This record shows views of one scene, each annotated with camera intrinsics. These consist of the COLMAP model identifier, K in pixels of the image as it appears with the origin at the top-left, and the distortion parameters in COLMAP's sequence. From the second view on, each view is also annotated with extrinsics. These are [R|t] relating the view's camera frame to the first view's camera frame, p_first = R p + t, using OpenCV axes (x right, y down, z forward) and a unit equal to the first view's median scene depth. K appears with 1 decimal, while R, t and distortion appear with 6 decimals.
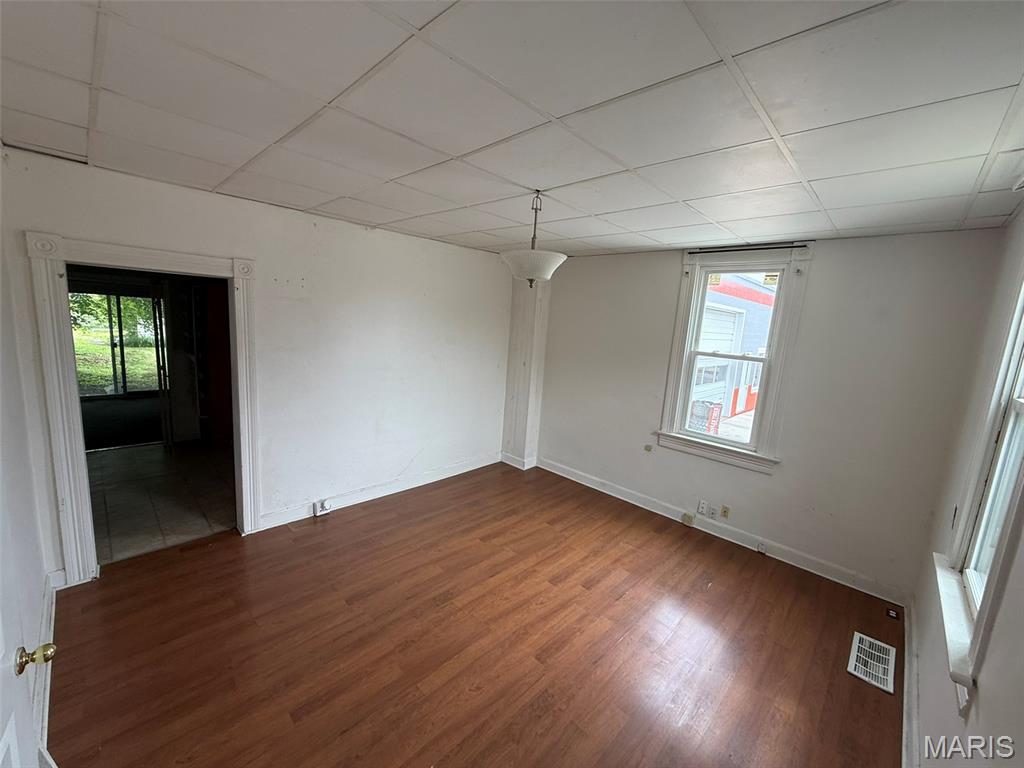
lens RADIAL K [[406.7, 0, 513.5], [0, 406.7, 384.4], [0, 0, 1]] dist [-0.000975, 0.000381]
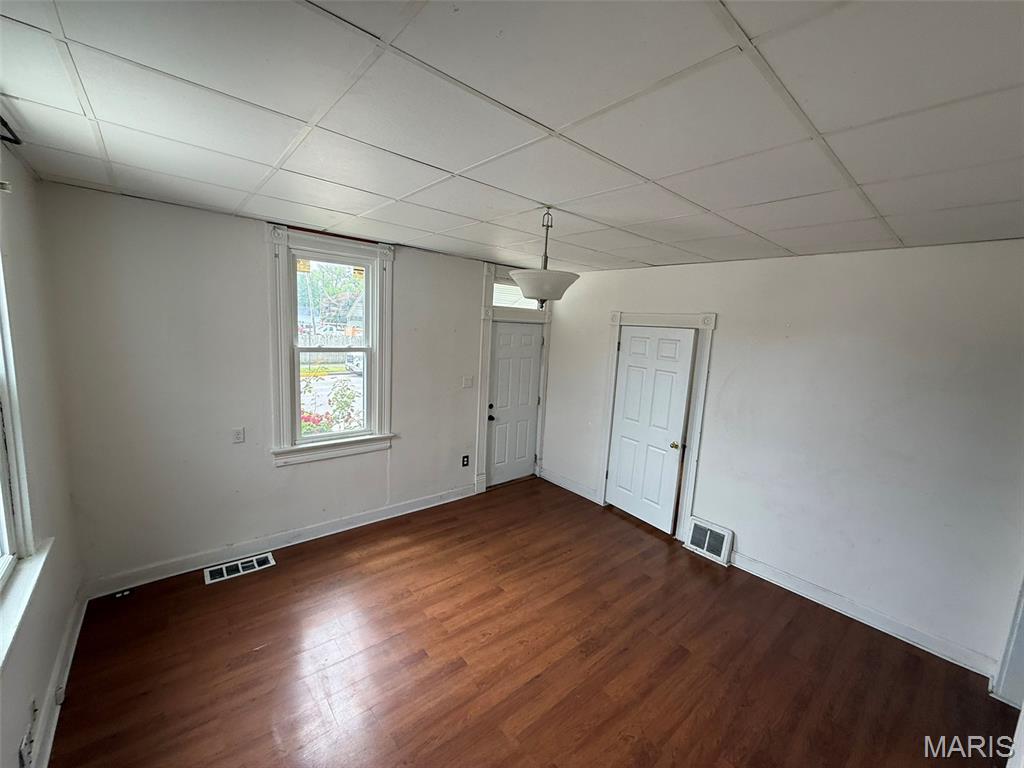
lens RADIAL K [[406.7, 0, 517.5], [0, 406.7, 379.9], [0, 0, 1]] dist [-0.000975, 0.000381]
pose [[-0.988177, -0.137550, 0.067723, 0.012137], [-0.112200, 0.949818, 0.291987, -0.328038], [-0.104488, 0.280937, -0.954021, 1.835005]]
